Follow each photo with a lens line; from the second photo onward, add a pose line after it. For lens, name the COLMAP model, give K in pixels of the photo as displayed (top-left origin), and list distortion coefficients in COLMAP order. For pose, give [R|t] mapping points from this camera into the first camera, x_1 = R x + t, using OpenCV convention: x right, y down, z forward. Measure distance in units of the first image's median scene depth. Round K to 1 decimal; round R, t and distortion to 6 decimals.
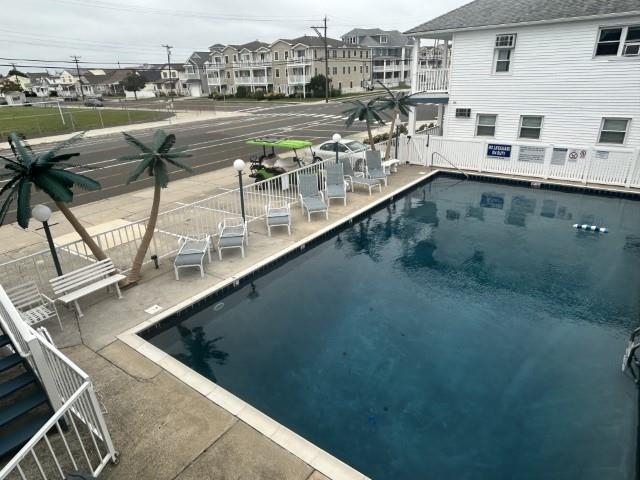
lens RADIAL K [[414.9, 0, 318.5], [0, 414.9, 239.6], [0, 0, 1]] dist [-0.002767, -0.000870]
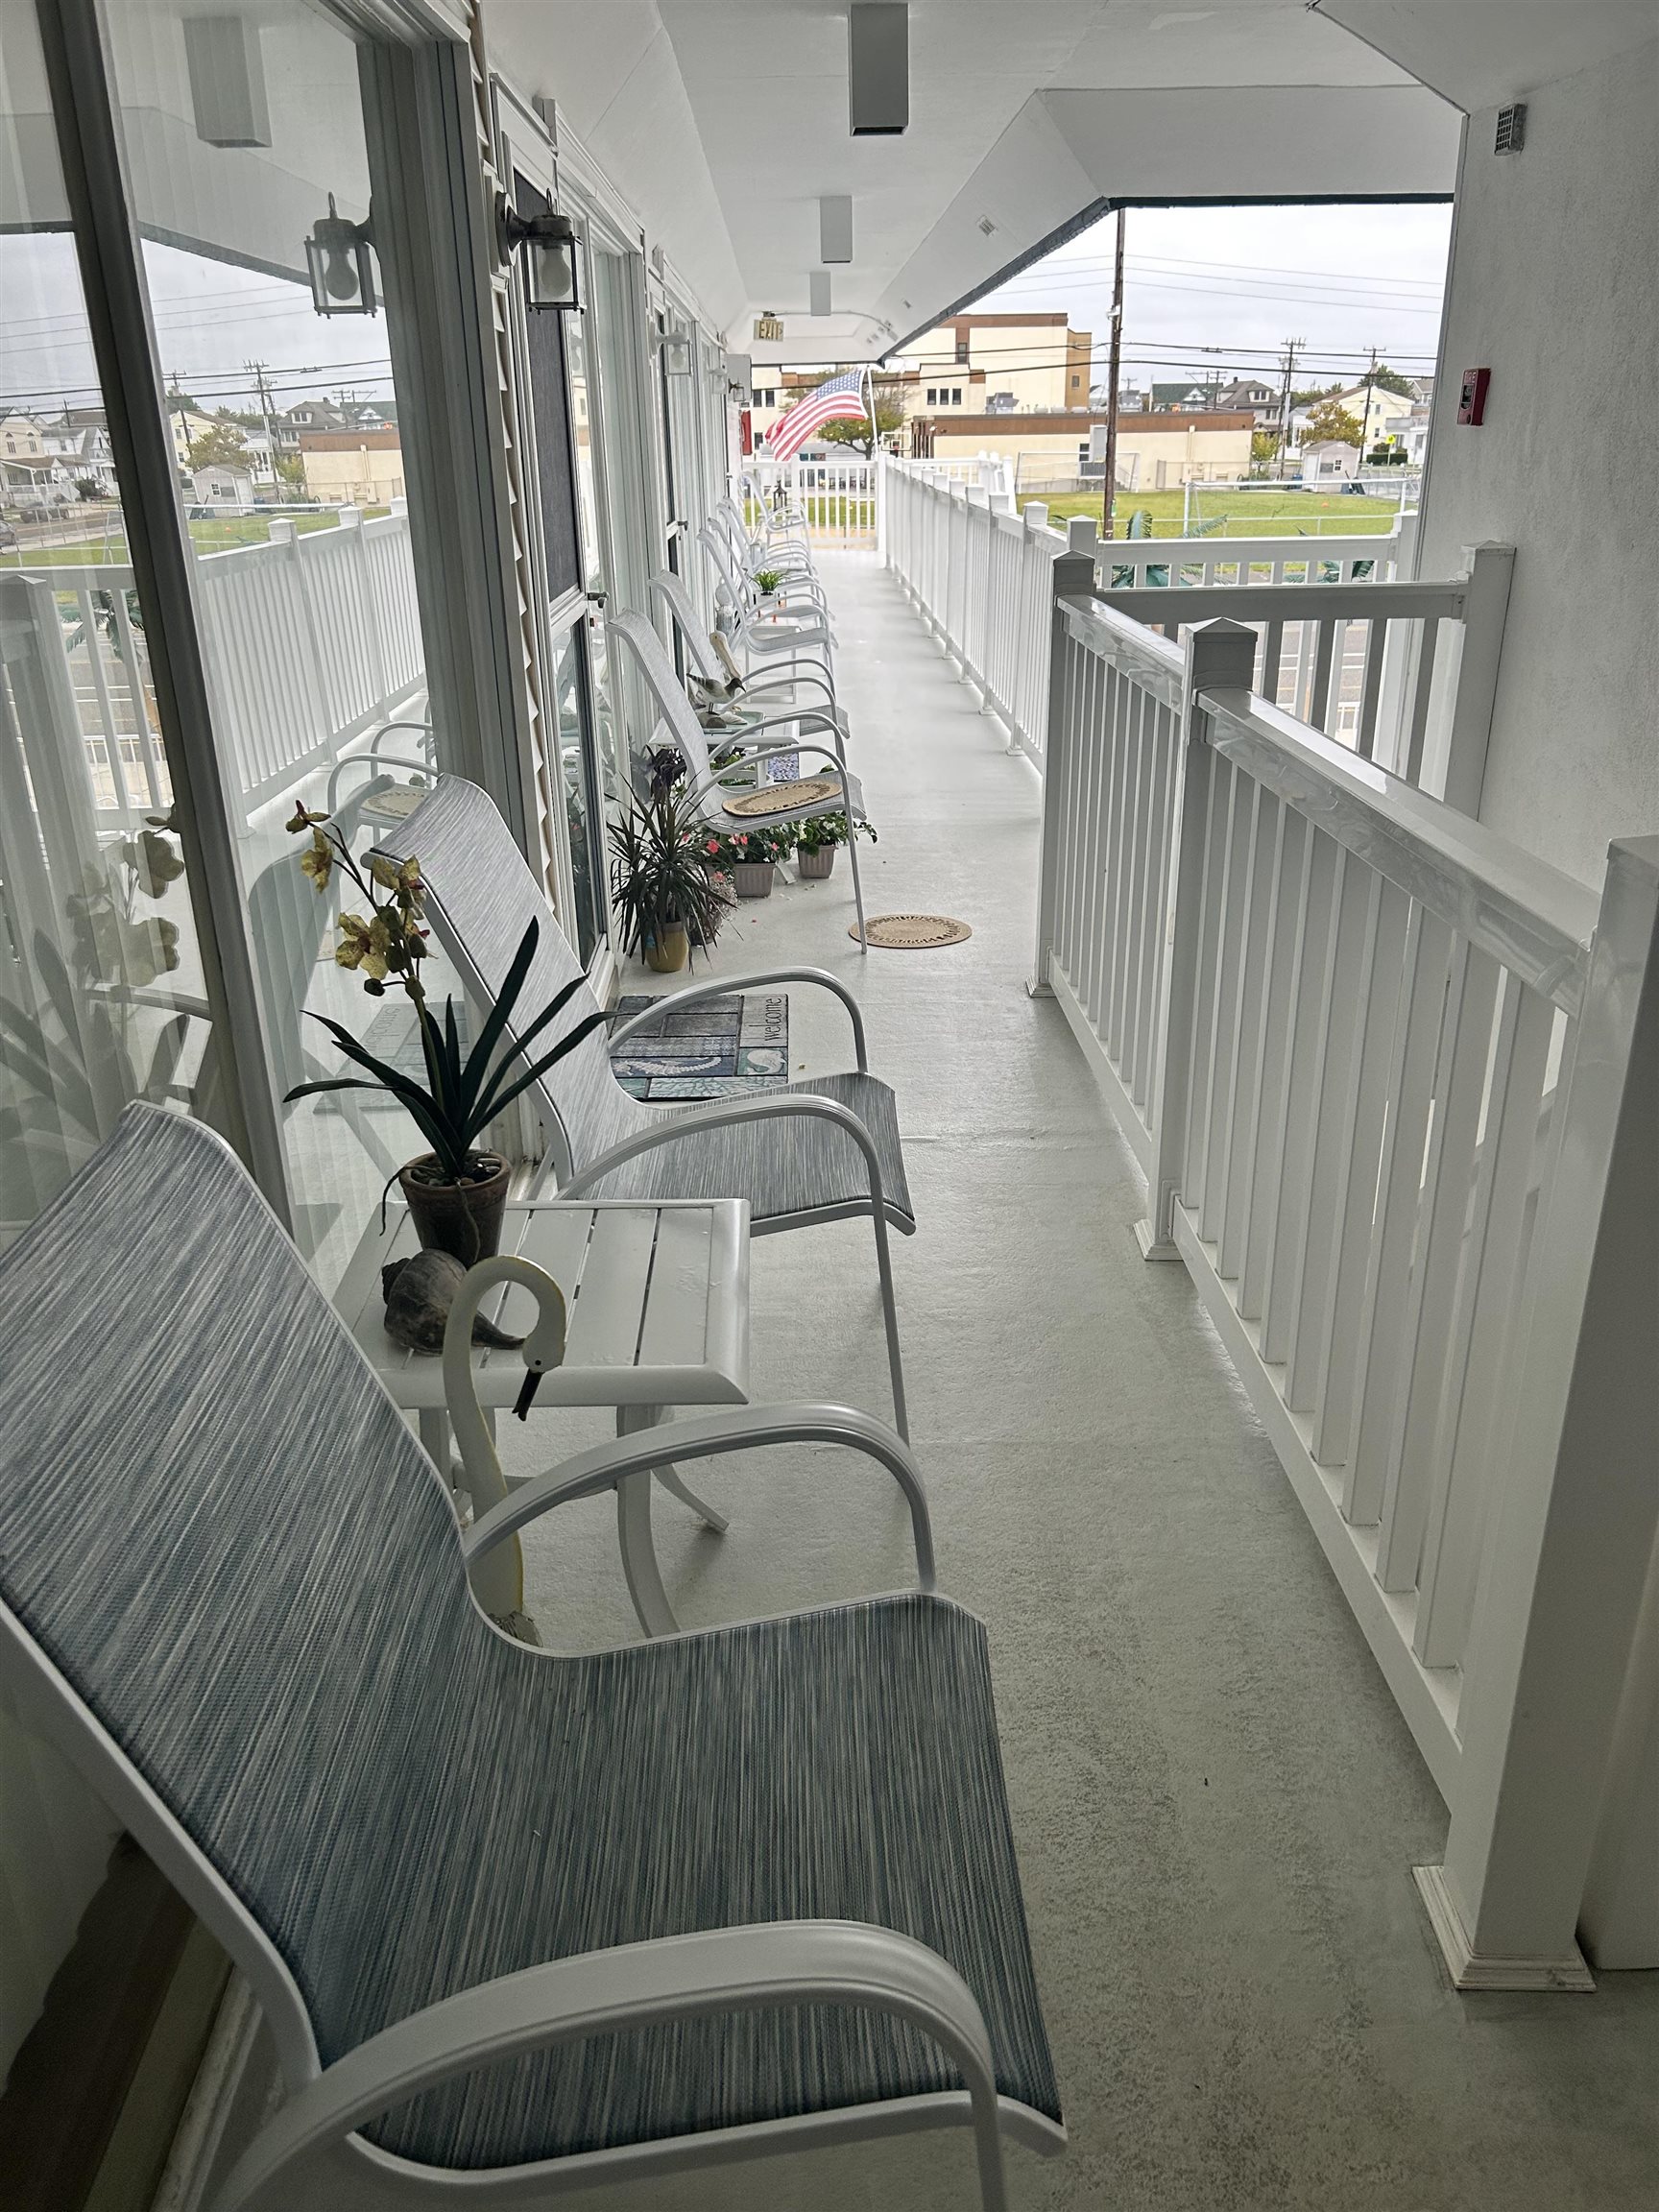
lens RADIAL K [[1678.2, 0, 831.1], [0, 1678.2, 1103.1], [0, 0, 1]] dist [0.011912, 0.012322]
pose [[0.626246, 0.320248, -0.710815, 0.088936], [-0.304829, 0.939739, 0.154824, 0.028088], [0.717562, 0.119719, 0.686128, -0.081147]]
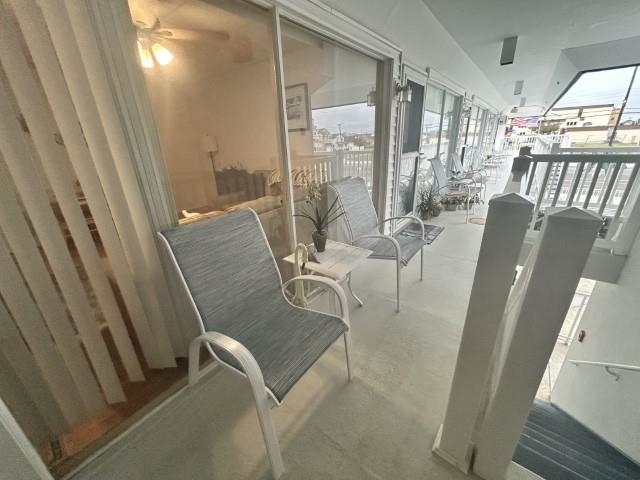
lens RADIAL K [[258.3, 0, 318.5], [0, 258.3, 235.5], [0, 0, 1]] dist [0.001874, 0.000306]
pose [[0.002869, 0.388111, -0.921608, 0.090725], [-0.346682, 0.864841, 0.363126, 0.025962], [0.937978, 0.318463, 0.137032, -0.071645]]
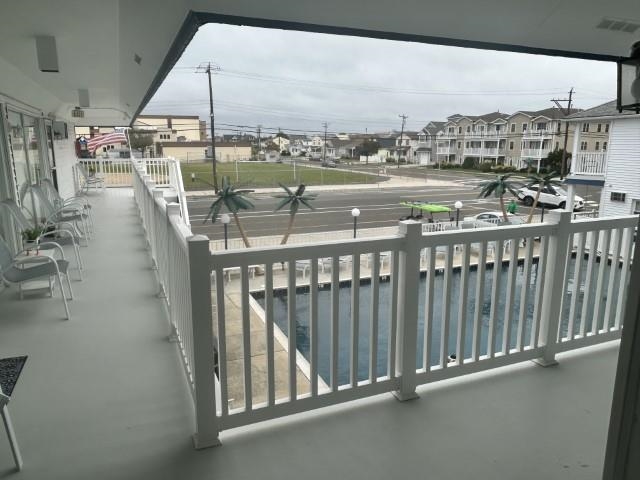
lens RADIAL K [[465.5, 0, 315.7], [0, 465.5, 239.8], [0, 0, 1]] dist [0.004756, -0.012932]
pose [[0.862739, 0.141185, -0.485540, 0.052371], [-0.222352, 0.968335, -0.113517, 0.013025], [0.454138, 0.205896, 0.866813, -0.043966]]
